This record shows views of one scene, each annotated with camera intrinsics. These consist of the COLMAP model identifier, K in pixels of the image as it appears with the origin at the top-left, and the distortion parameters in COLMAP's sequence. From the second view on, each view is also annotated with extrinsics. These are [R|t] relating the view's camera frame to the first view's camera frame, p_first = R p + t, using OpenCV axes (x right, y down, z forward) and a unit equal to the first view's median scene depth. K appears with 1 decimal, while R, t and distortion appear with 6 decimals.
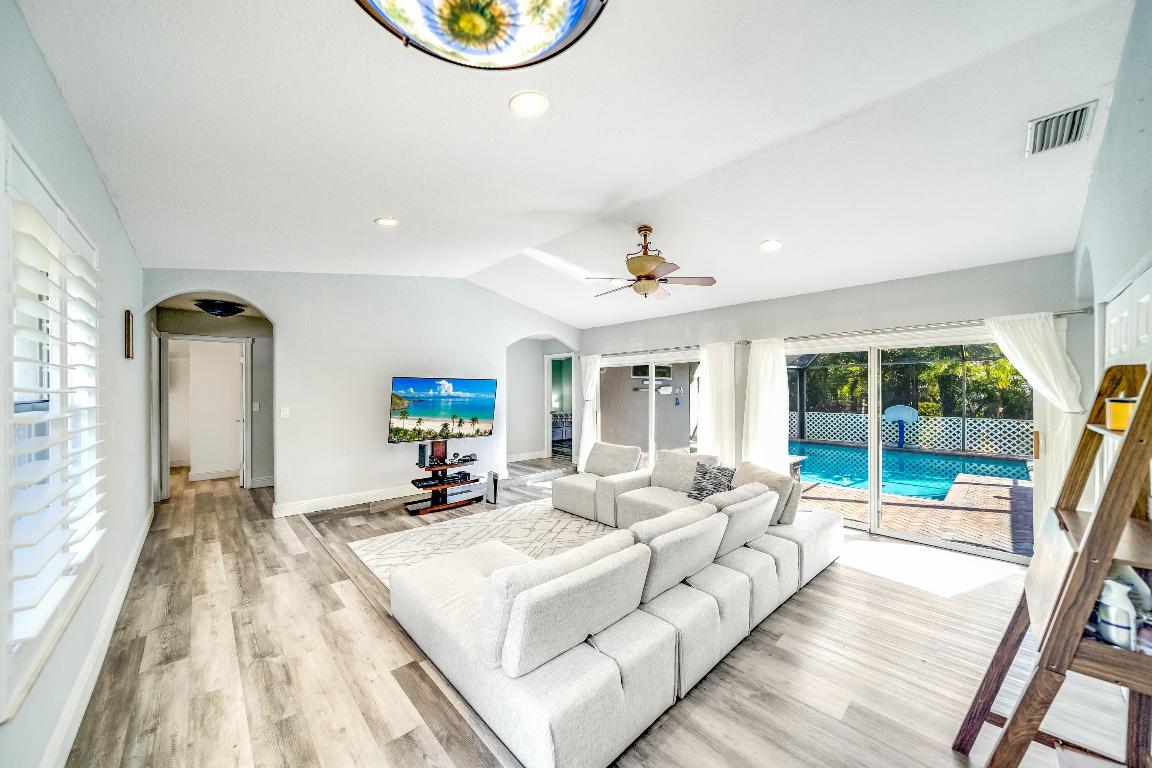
lens RADIAL K [[411.3, 0, 569.2], [0, 411.3, 391.6], [0, 0, 1]] dist [-0.000691, -0.000047]
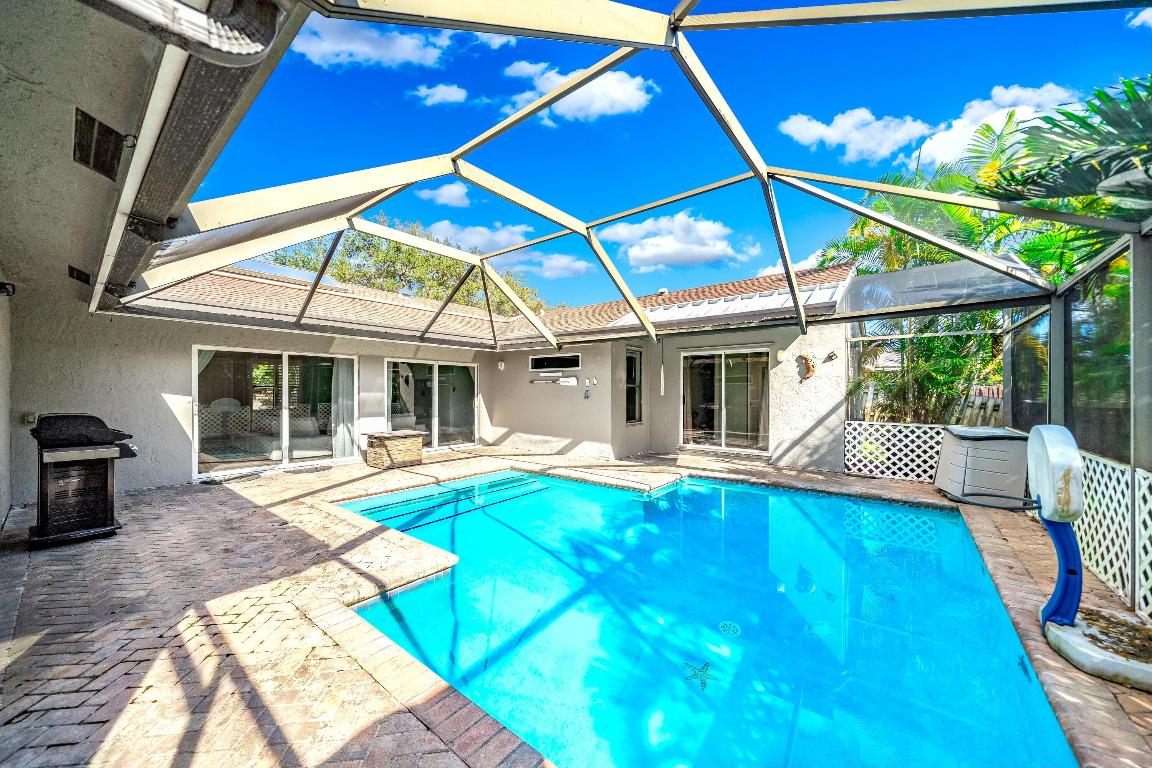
lens RADIAL K [[412.2, 0, 575.2], [0, 412.2, 400.2], [0, 0, 1]] dist [-0.001251, -0.000131]
pose [[0.152934, 0.019313, -0.988048, 2.037020], [-0.002039, 0.999813, 0.019227, 0.036002], [0.988234, -0.000926, 0.152945, 1.551703]]
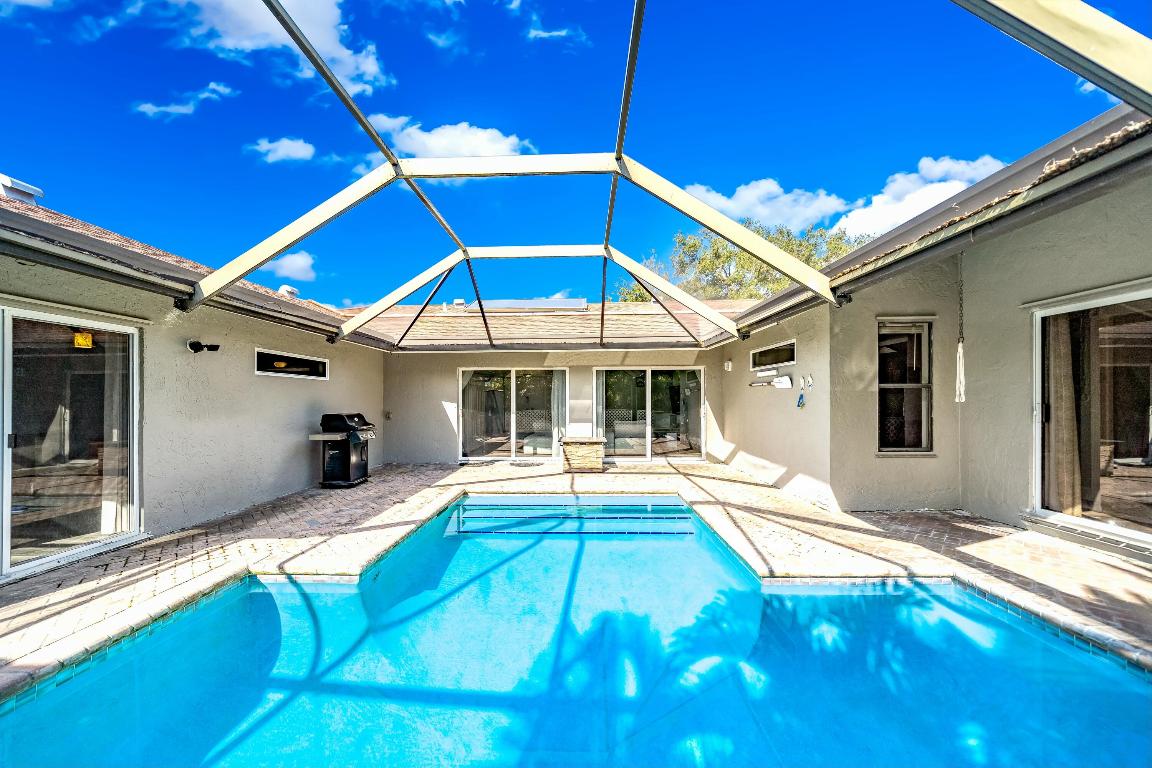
lens RADIAL K [[403.0, 0, 573.8], [0, 403.0, 400.3], [0, 0, 1]] dist [-0.000959, -0.000146]
pose [[-0.692260, 0.002107, -0.721645, 1.599549], [0.003760, 0.999993, -0.000687, 0.040264], [0.721639, -0.003189, -0.692263, 2.122783]]
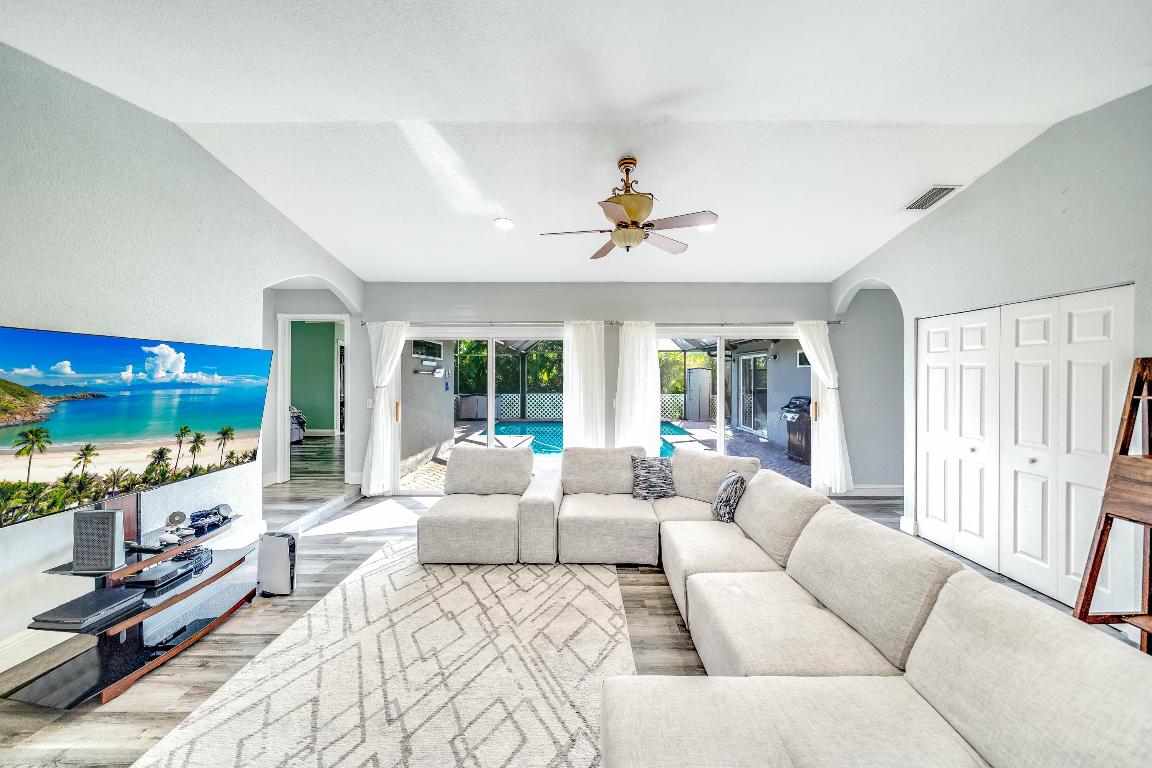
lens RADIAL K [[414.6, 0, 579.9], [0, 414.6, 374.7], [0, 0, 1]] dist [-0.000266, -0.000034]
pose [[0.672134, 0.001741, 0.740427, -0.344553], [-0.001404, 0.999998, -0.001077, 0.001832], [-0.740428, -0.000316, 0.672136, 0.422316]]
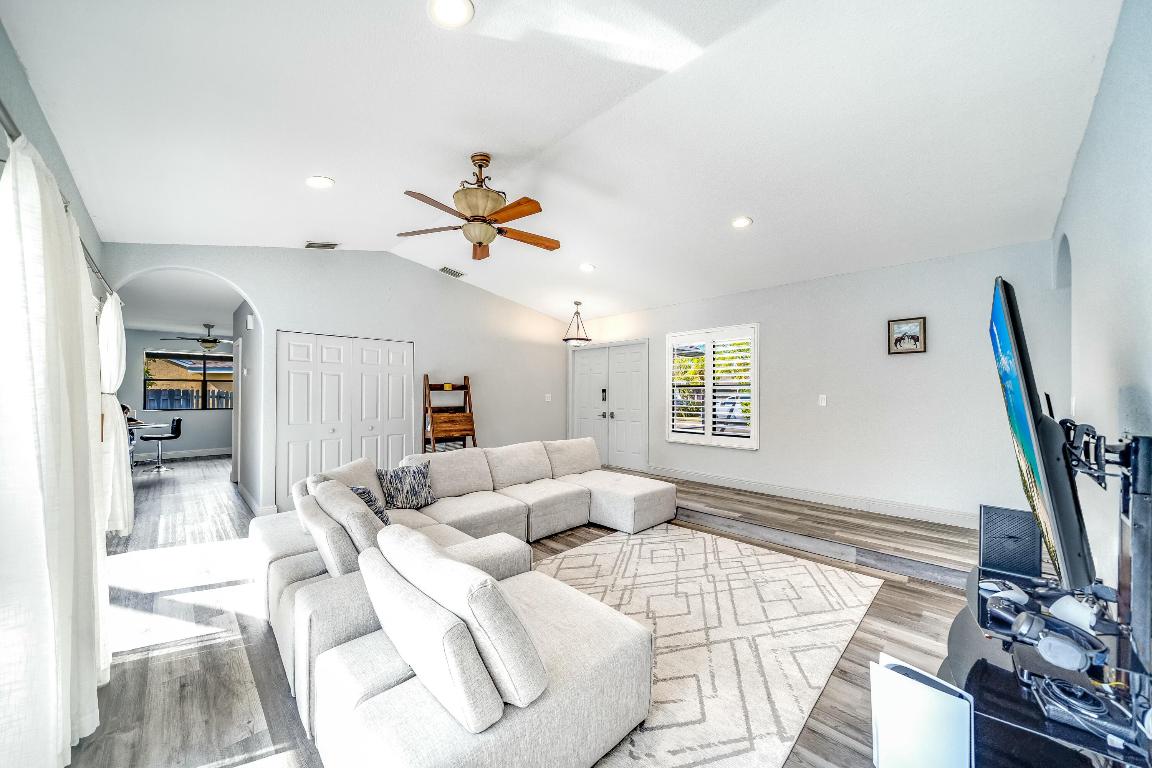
lens RADIAL K [[401.3, 0, 570.2], [0, 401.3, 394.3], [0, 0, 1]] dist [-0.001376, 0.000146]
pose [[-0.999446, -0.002515, -0.033184, 0.033830], [-0.002760, 0.999969, 0.007346, 0.026282], [0.033164, 0.007434, -0.999422, 1.348130]]
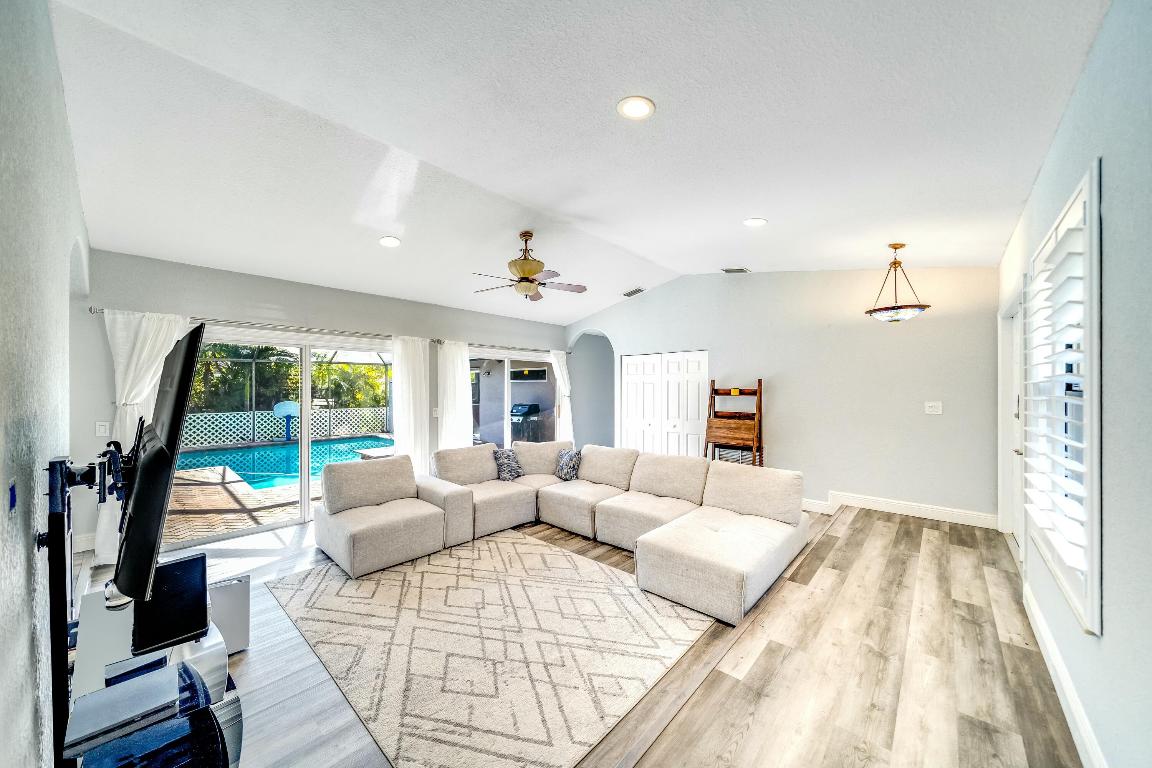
lens RADIAL K [[406.2, 0, 577.1], [0, 406.2, 388.8], [0, 0, 1]] dist [-0.000416, -0.000033]
pose [[-0.101022, -0.000369, 0.994884, -0.679864], [0.002657, 0.999996, 0.000641, 0.005100], [-0.994881, 0.002708, -0.101020, 0.754484]]
